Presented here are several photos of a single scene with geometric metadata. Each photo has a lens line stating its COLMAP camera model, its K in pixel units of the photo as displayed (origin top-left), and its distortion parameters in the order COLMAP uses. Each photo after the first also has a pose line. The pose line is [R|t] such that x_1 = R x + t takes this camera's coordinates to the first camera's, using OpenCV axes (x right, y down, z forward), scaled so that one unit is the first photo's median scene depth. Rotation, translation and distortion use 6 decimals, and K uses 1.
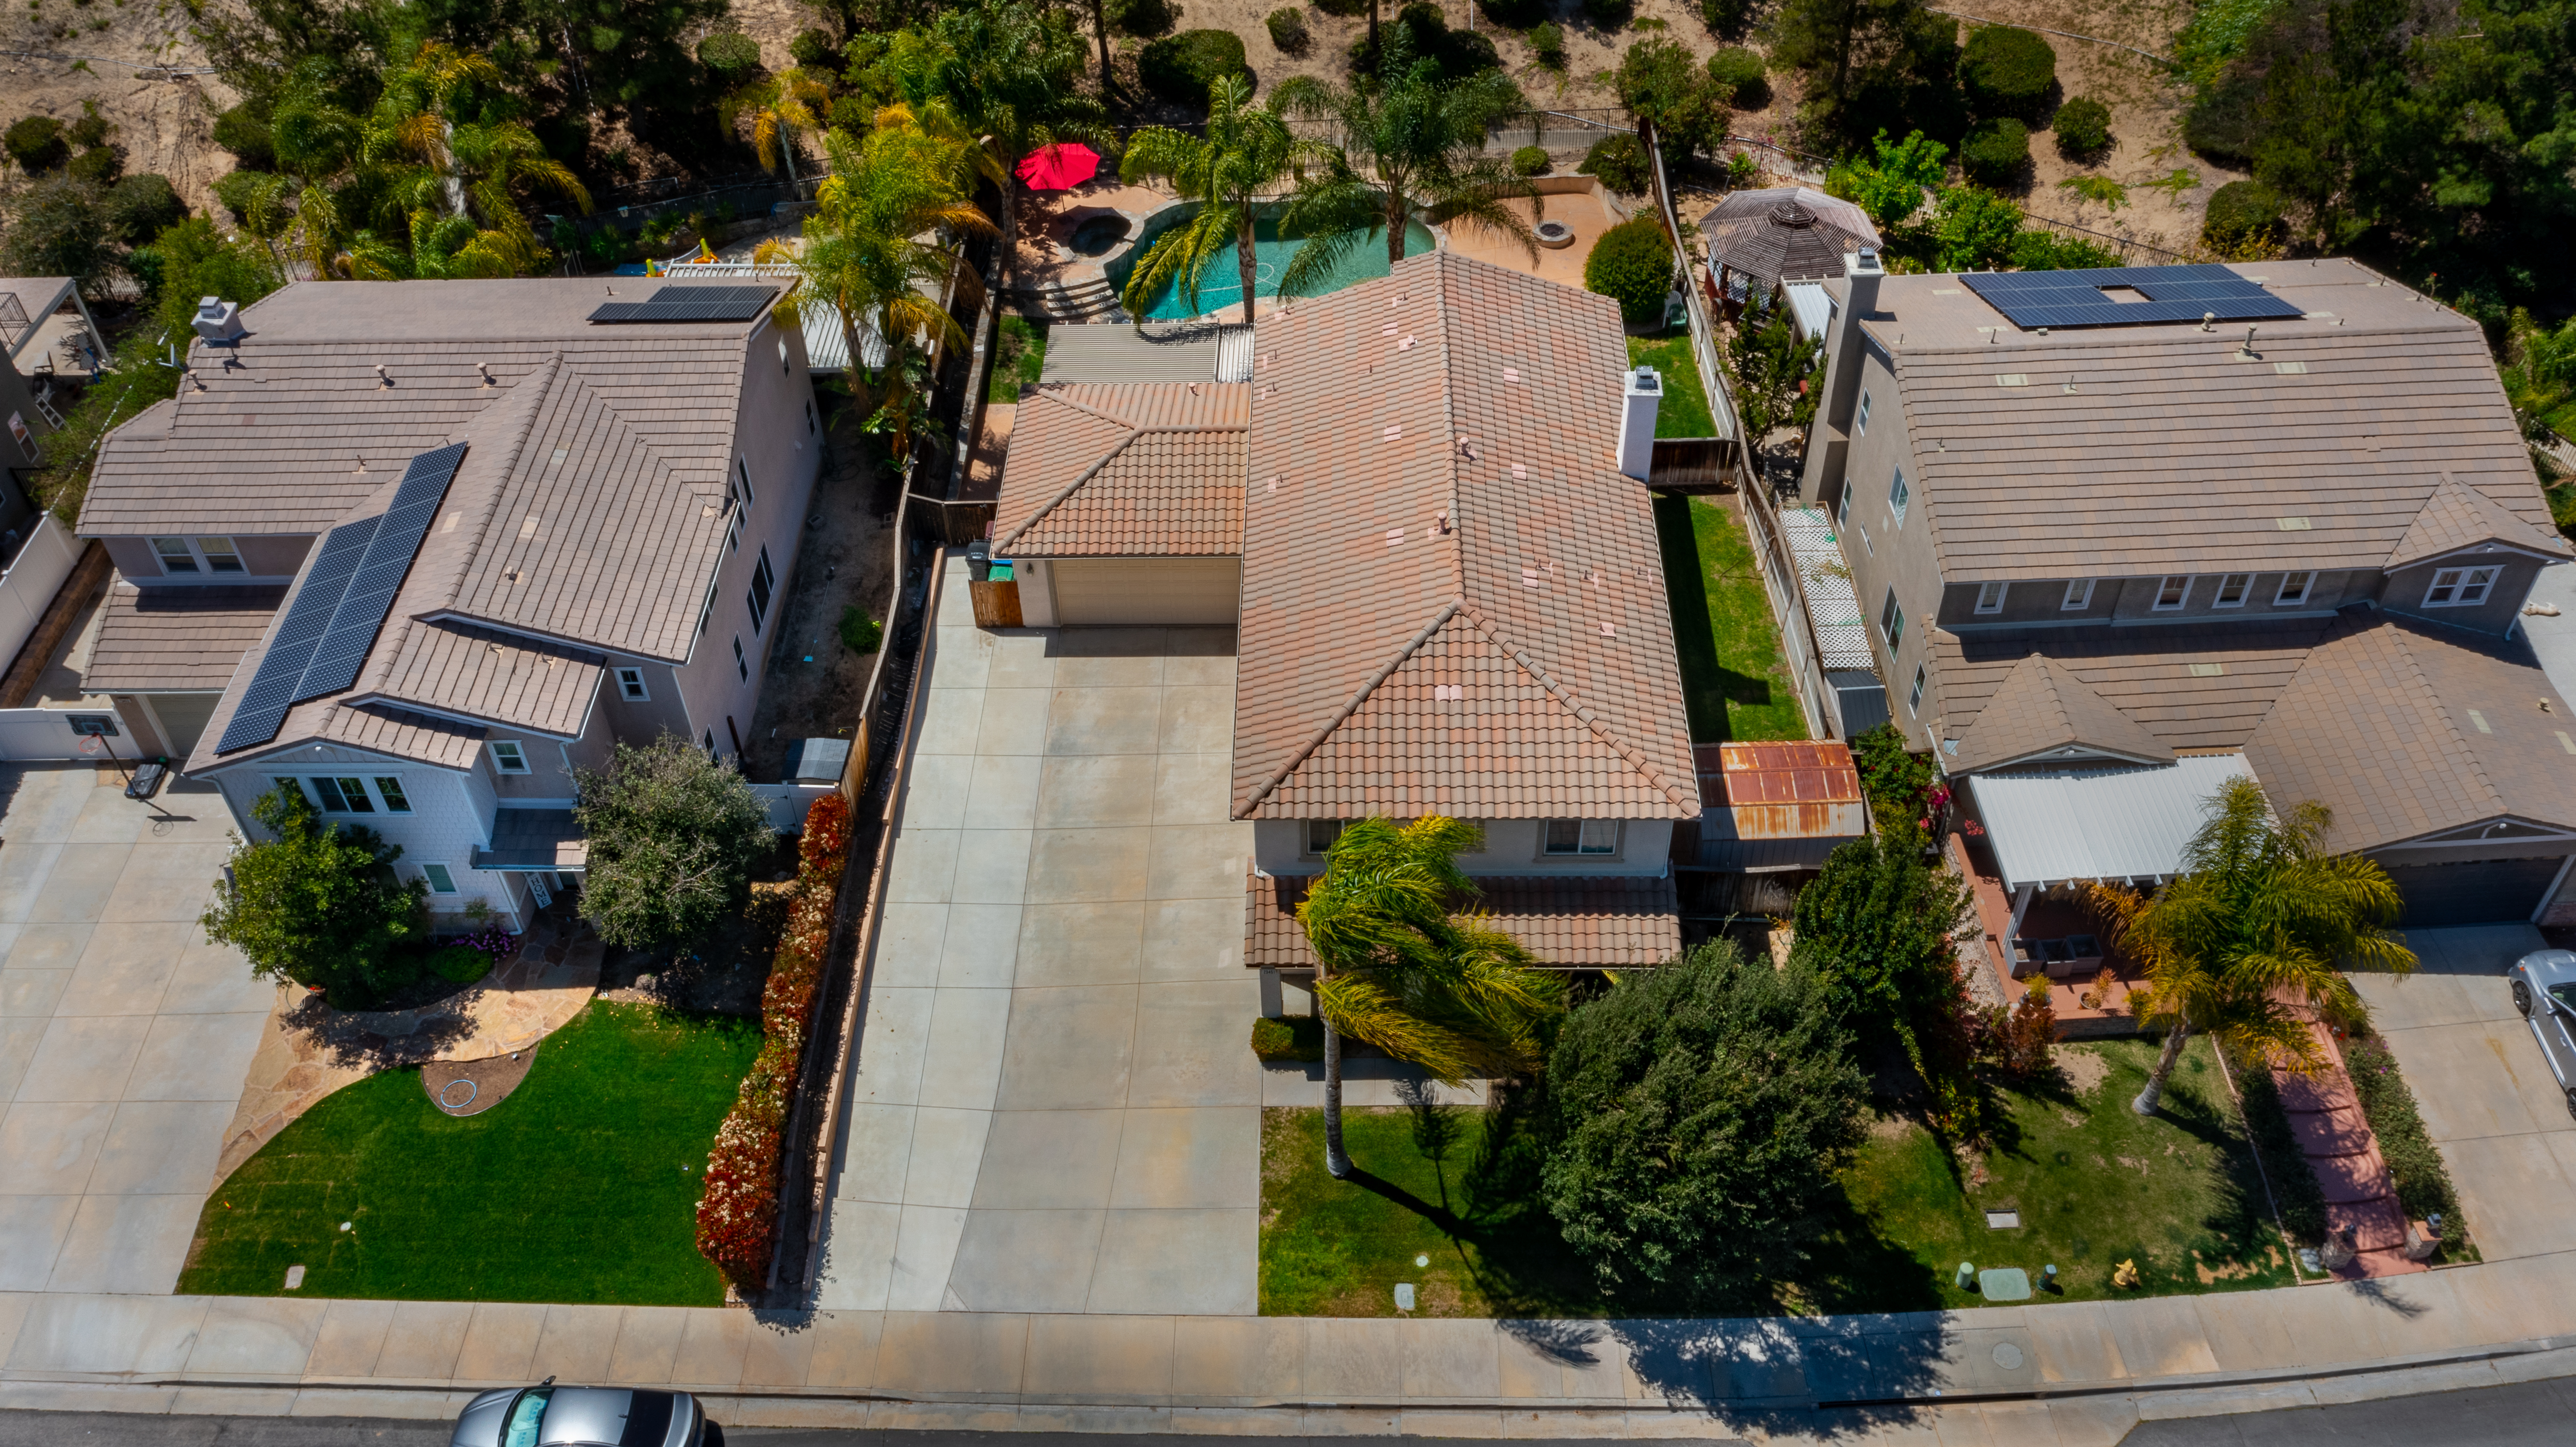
lens RADIAL K [[2032.1, 0, 1288.0], [0, 2032.1, 723.5], [0, 0, 1]] dist [-0.008847, 0.005590]
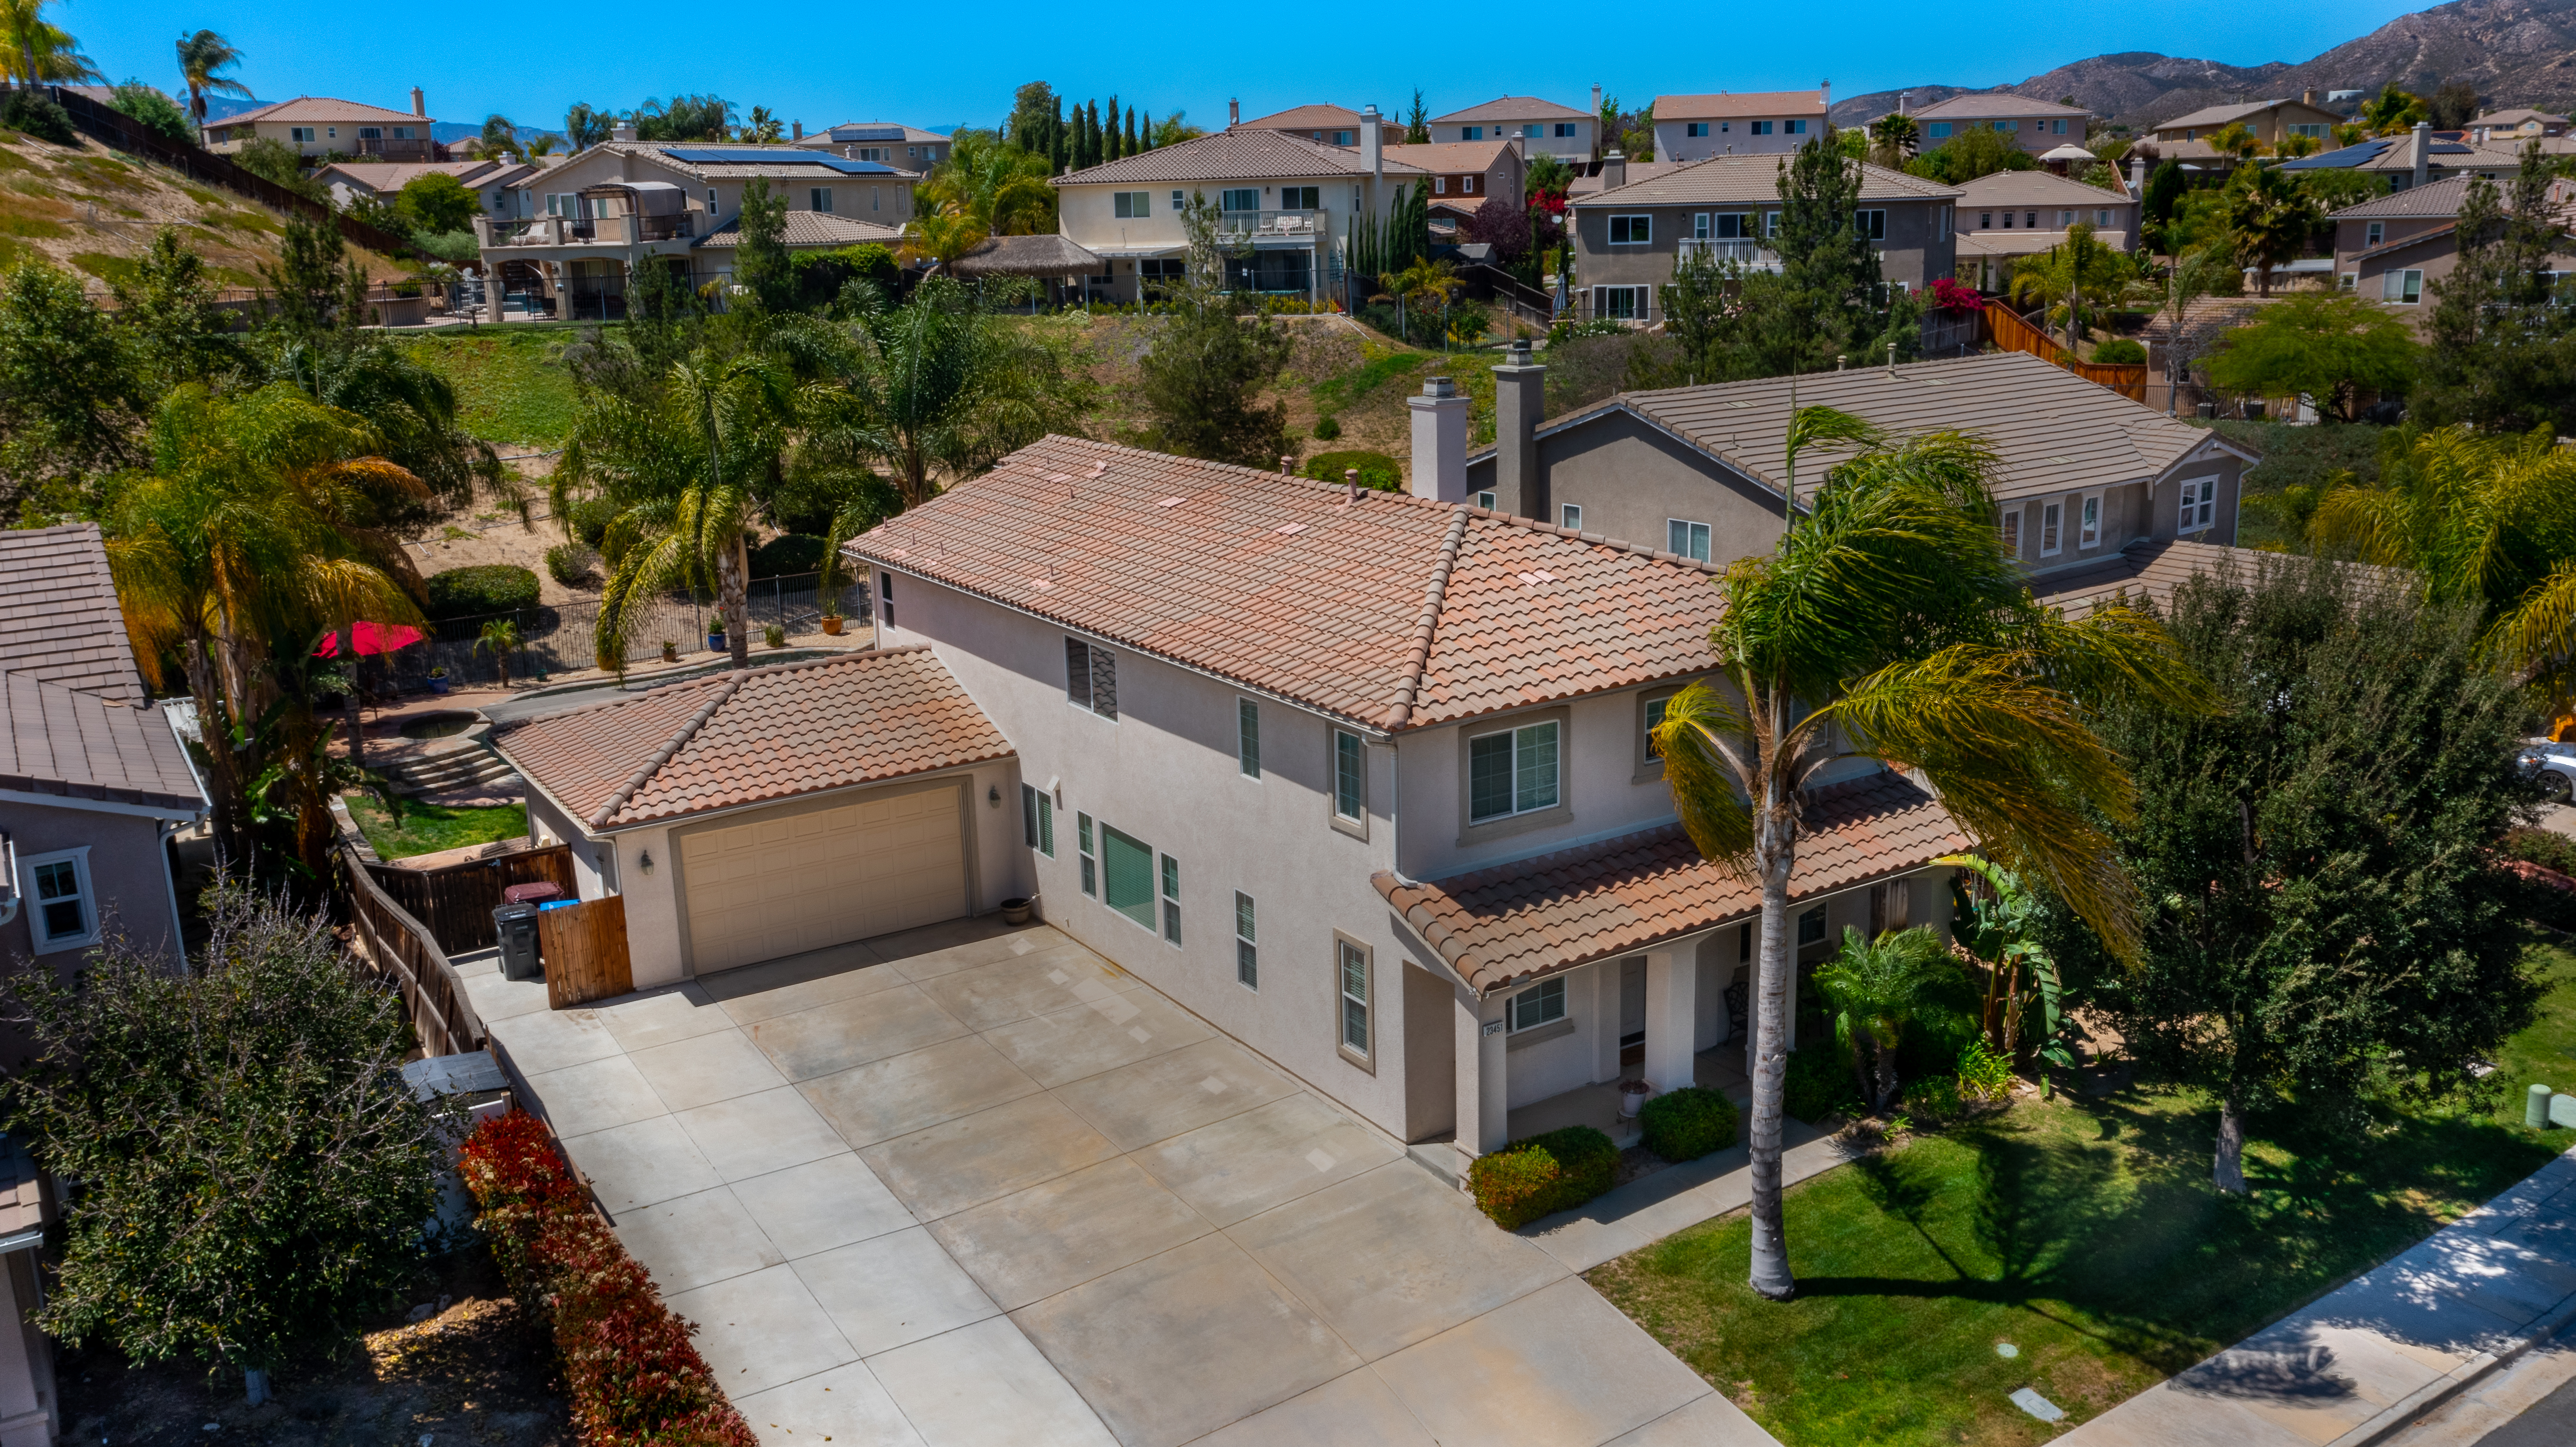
lens RADIAL K [[2021.3, 0, 1288.0], [0, 2021.3, 723.5], [0, 0, 1]] dist [-0.000776, -0.006691]
pose [[0.832269, -0.143550, 0.535463, -0.333192], [0.402032, 0.821339, -0.404688, 0.247334], [-0.381704, 0.552083, 0.741287, 0.533111]]
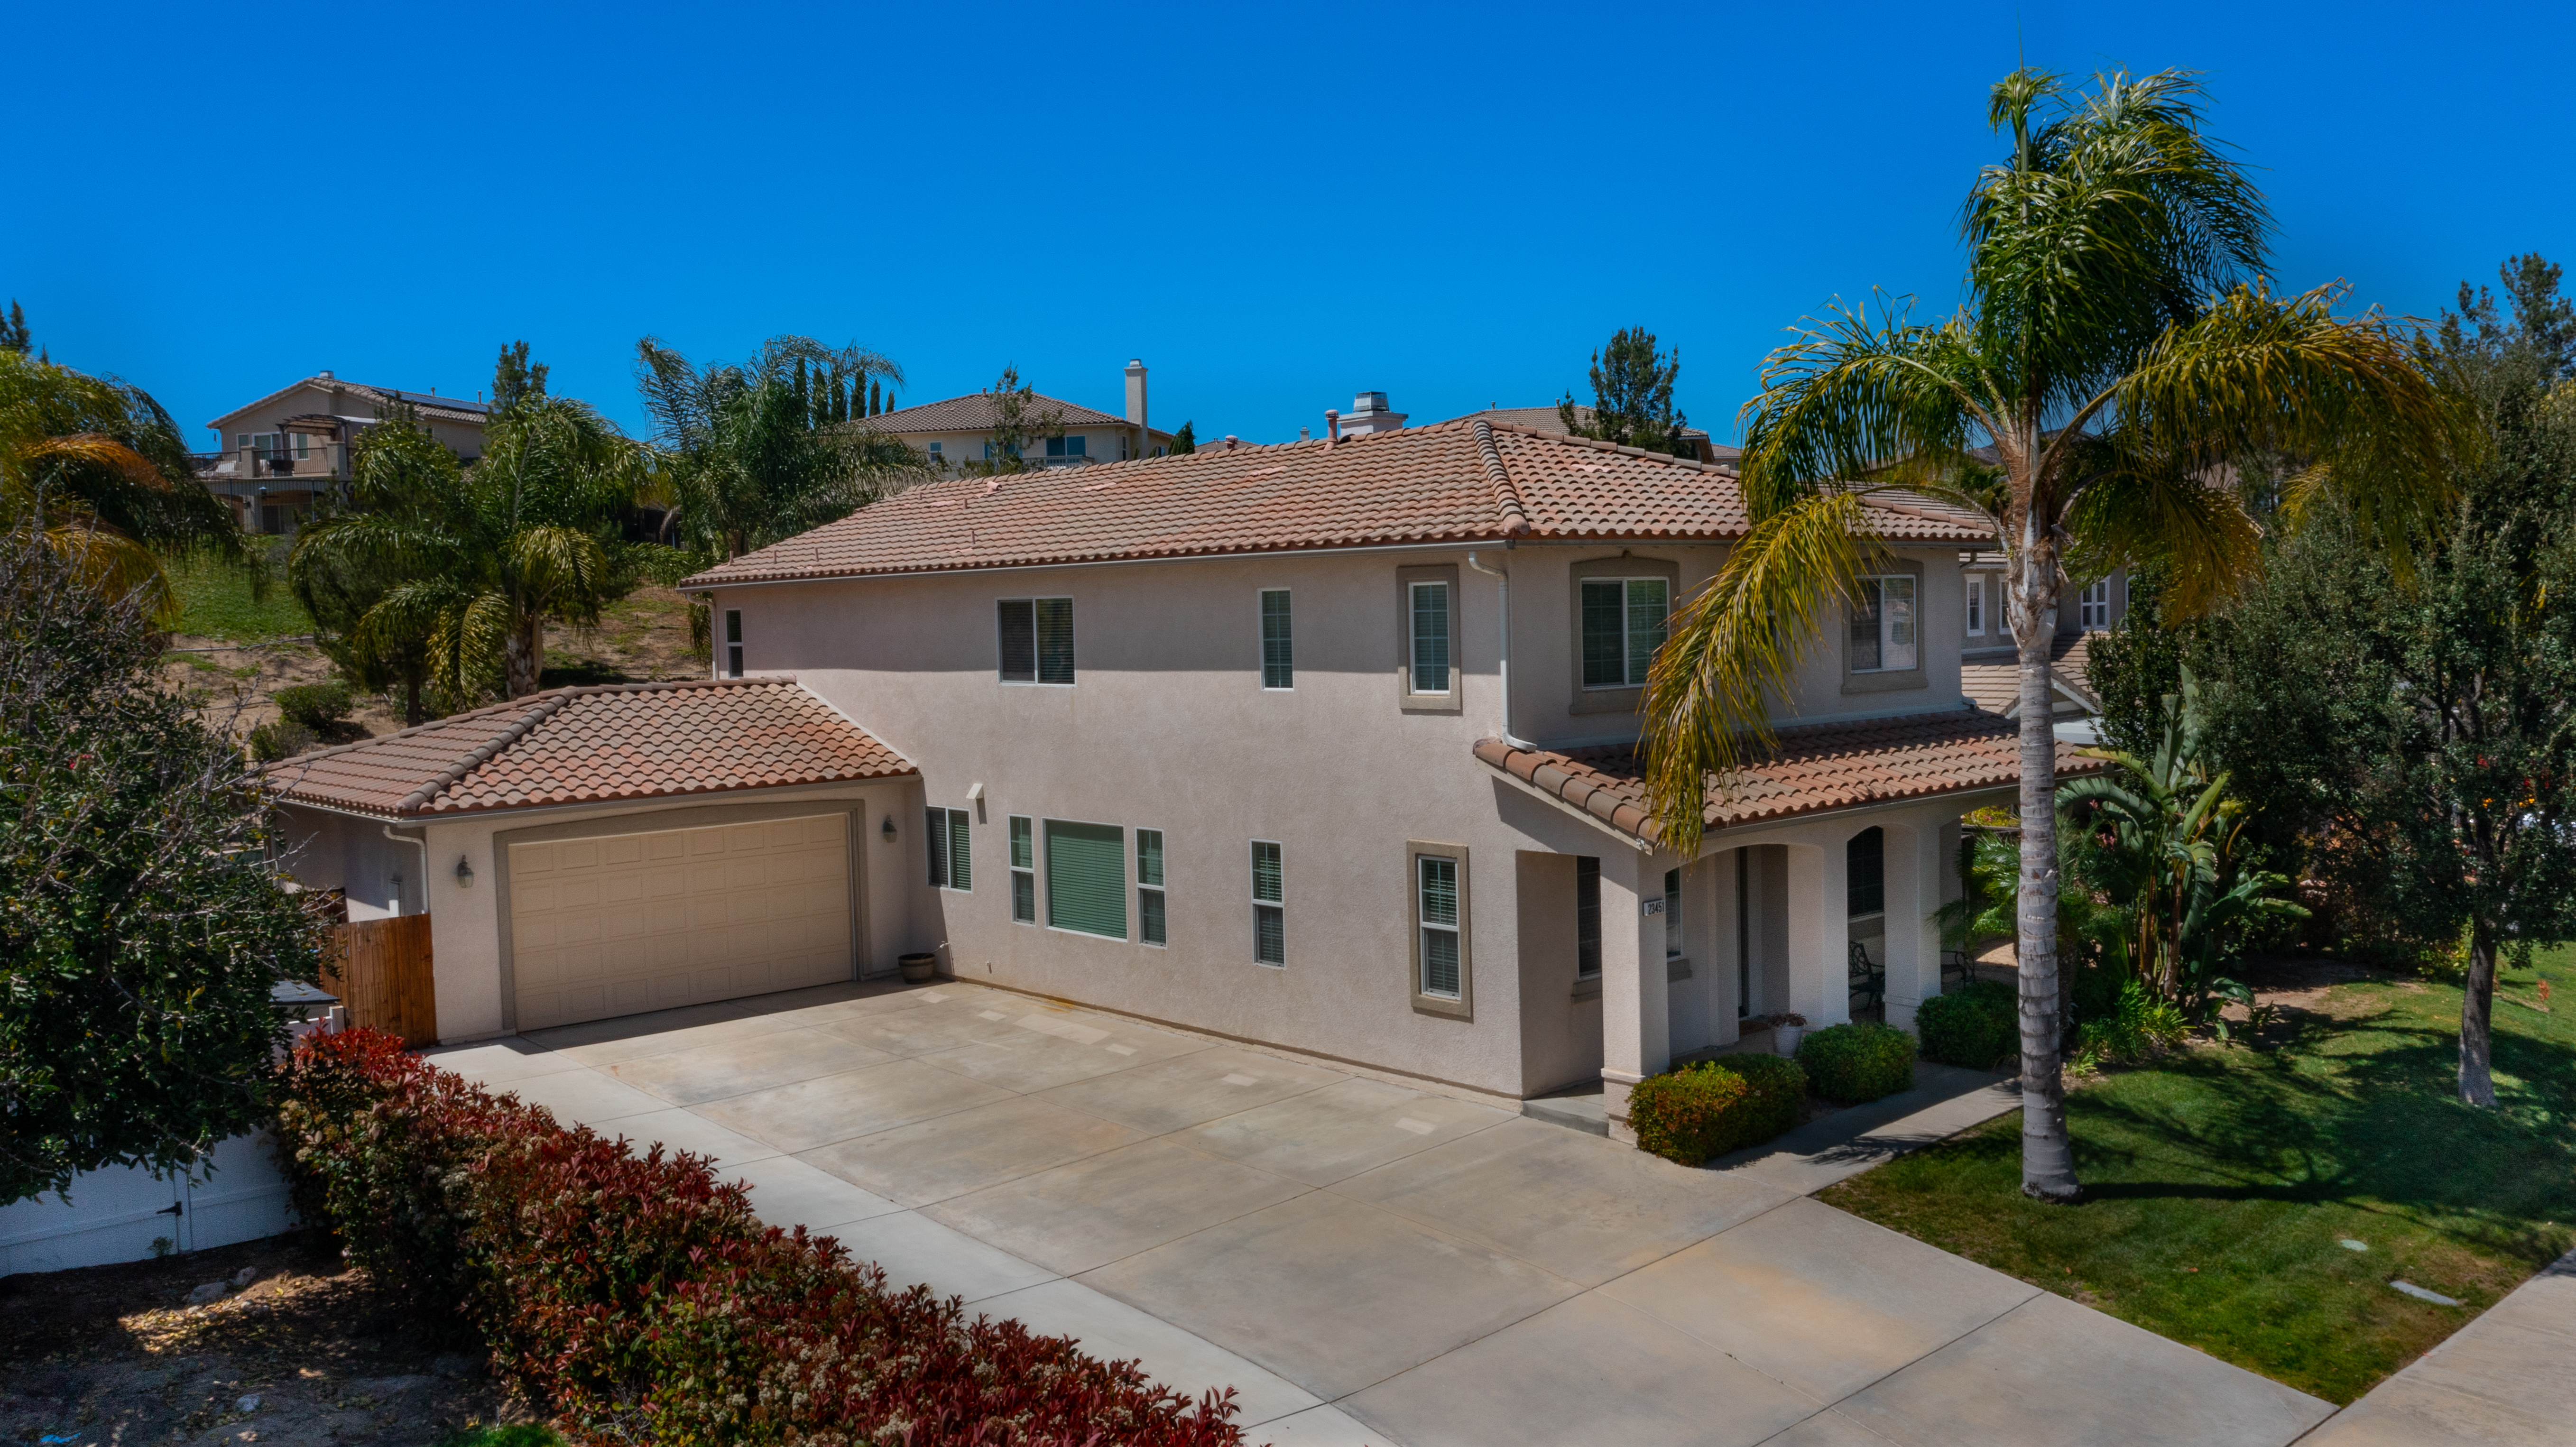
lens RADIAL K [[2032.3, 0, 1288.0], [0, 2032.3, 723.5], [0, 0, 1]] dist [-0.008847, 0.005590]
pose [[0.733632, -0.041813, 0.678260, -0.357216], [0.490508, 0.723357, -0.485959, 0.260701], [-0.470305, 0.689207, 0.551187, 0.731062]]
